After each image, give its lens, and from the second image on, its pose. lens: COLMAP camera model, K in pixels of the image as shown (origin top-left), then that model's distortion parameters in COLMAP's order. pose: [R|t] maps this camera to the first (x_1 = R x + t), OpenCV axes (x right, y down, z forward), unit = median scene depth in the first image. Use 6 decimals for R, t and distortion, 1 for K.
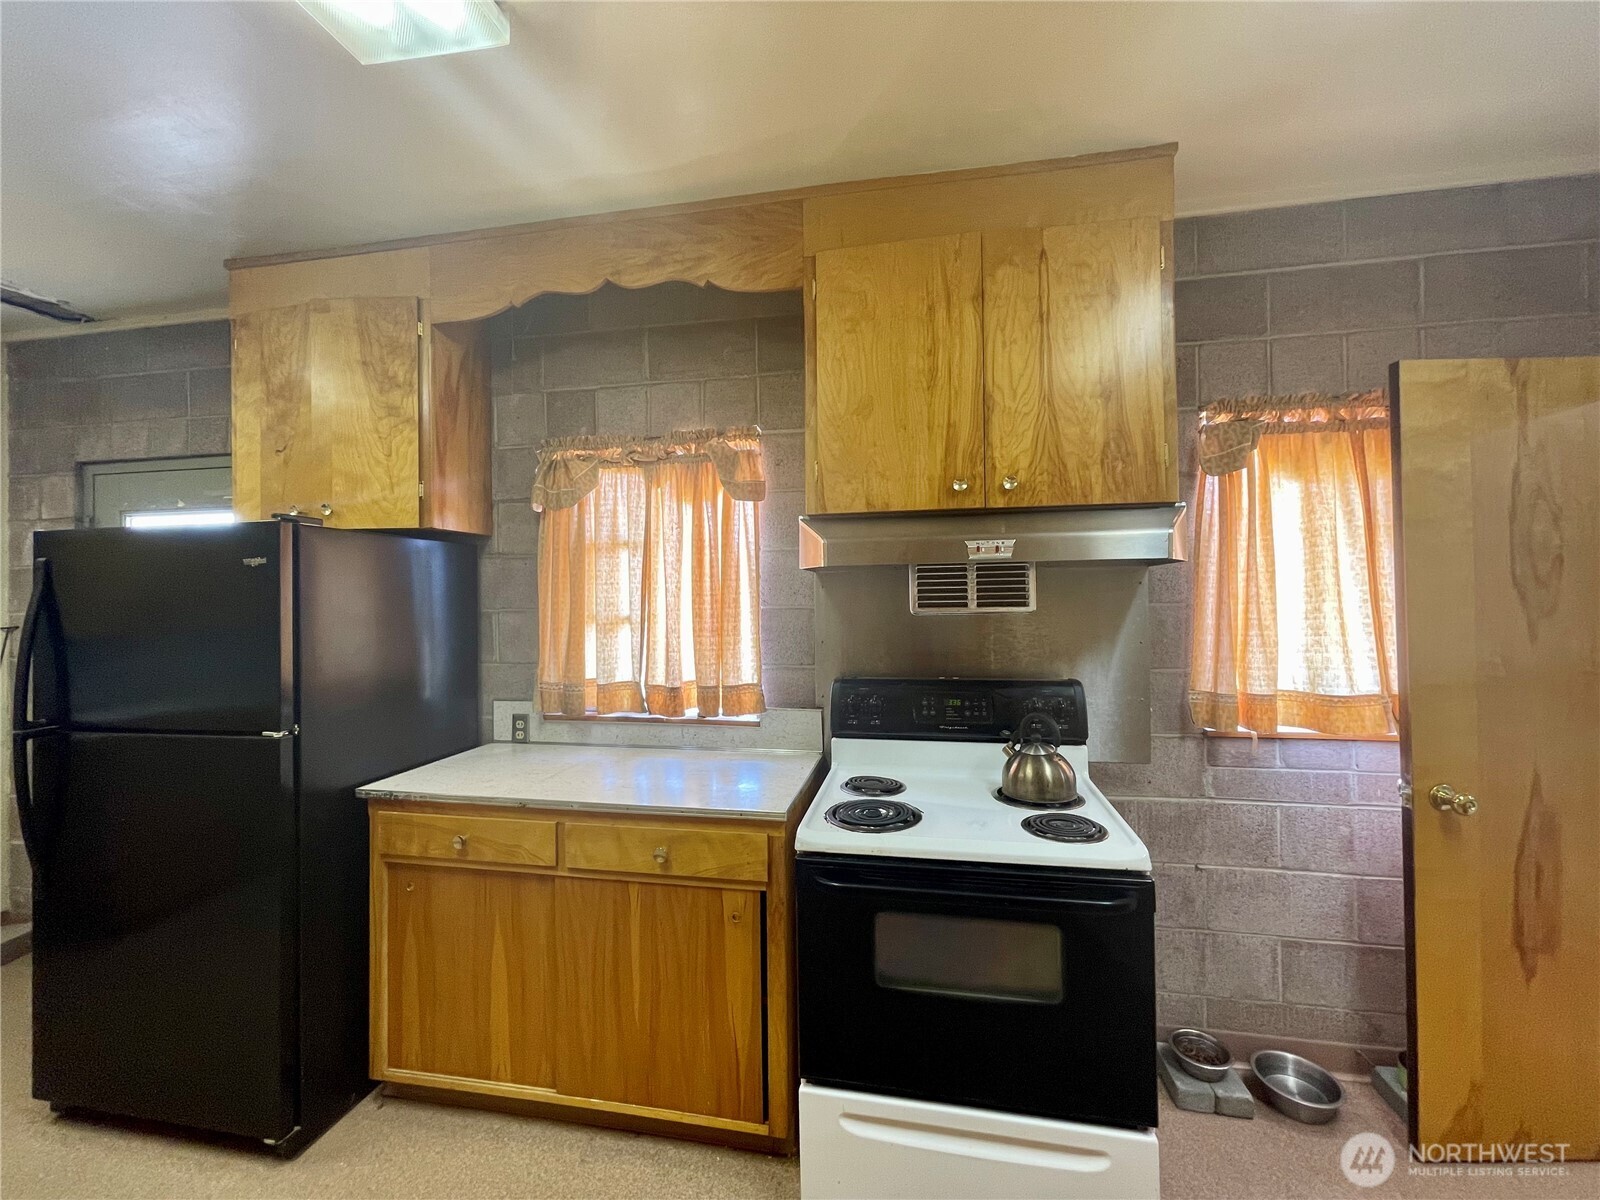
lens RADIAL K [[649.4, 0, 800.7], [0, 649.4, 591.3], [0, 0, 1]] dist [-0.008022, 0.000648]
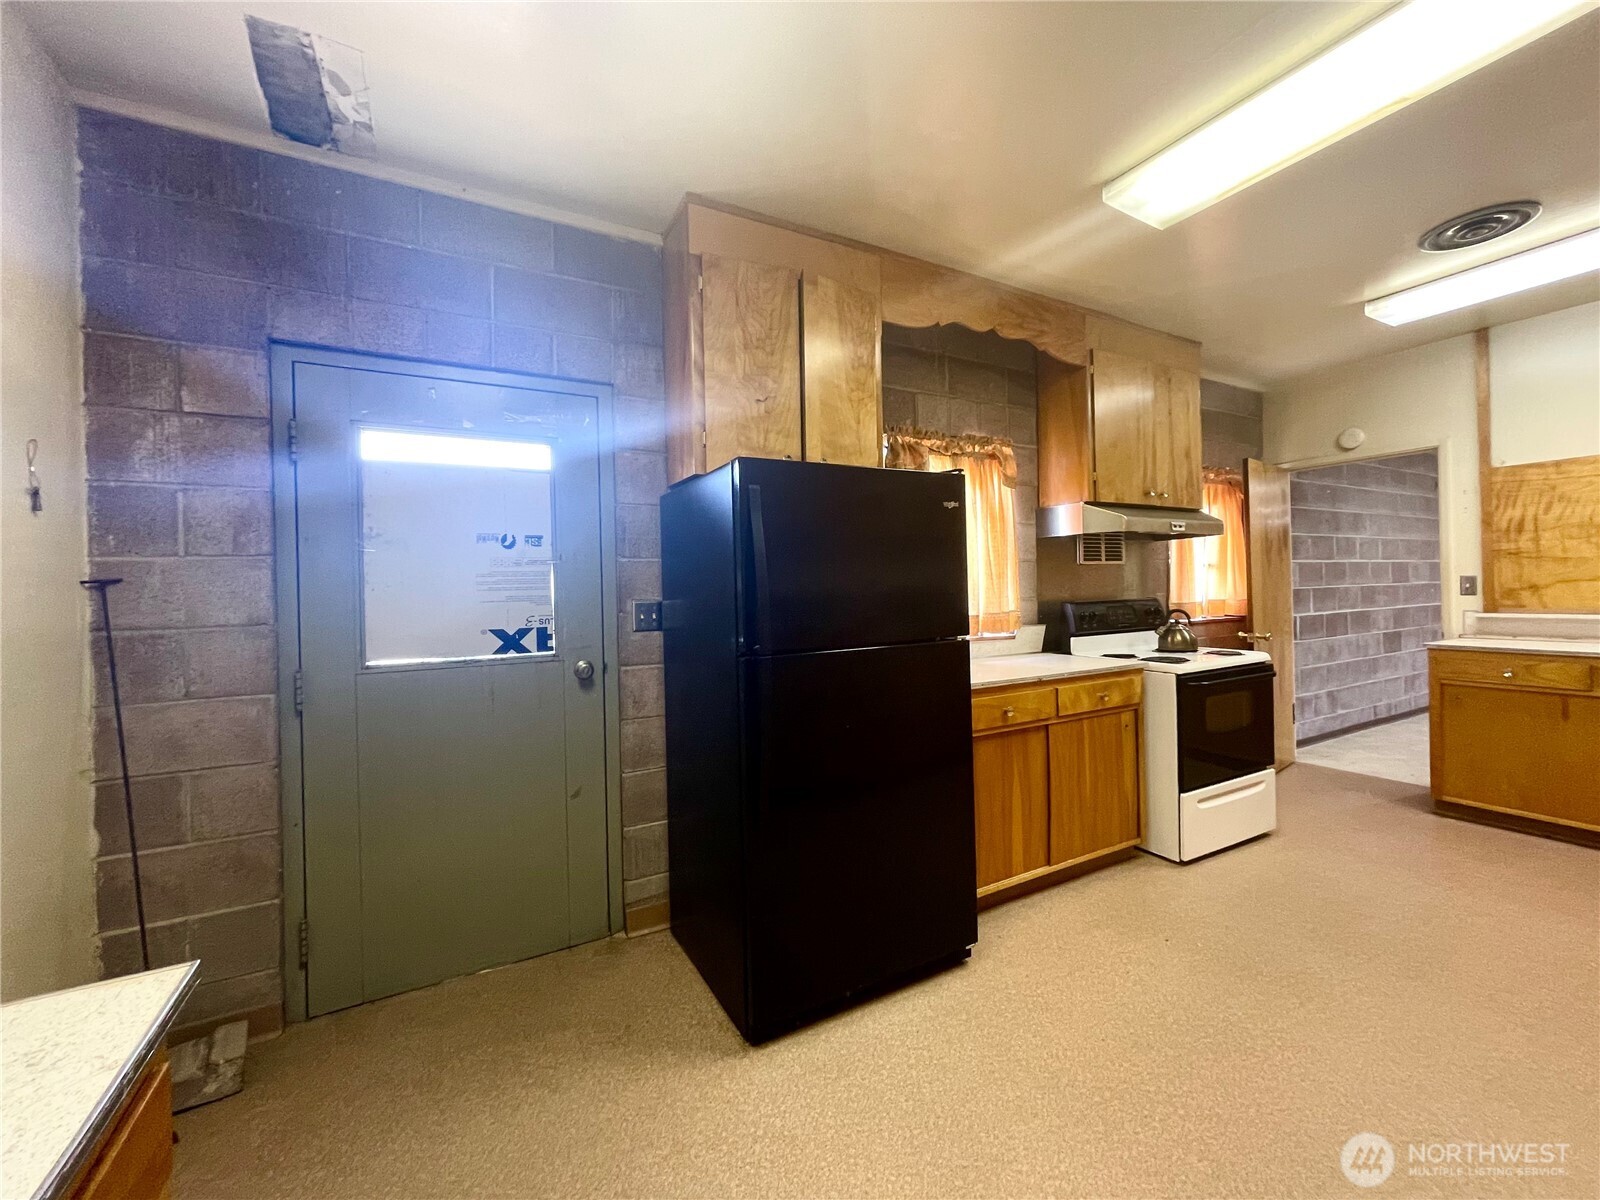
lens RADIAL K [[649.4, 0, 790.2], [0, 649.4, 593.5], [0, 0, 1]] dist [-0.008022, 0.000648]
pose [[0.775893, -0.010207, 0.630782, -1.593053], [0.008246, 0.999948, 0.006038, 0.100211], [-0.630811, 0.000517, 0.775936, 0.169178]]
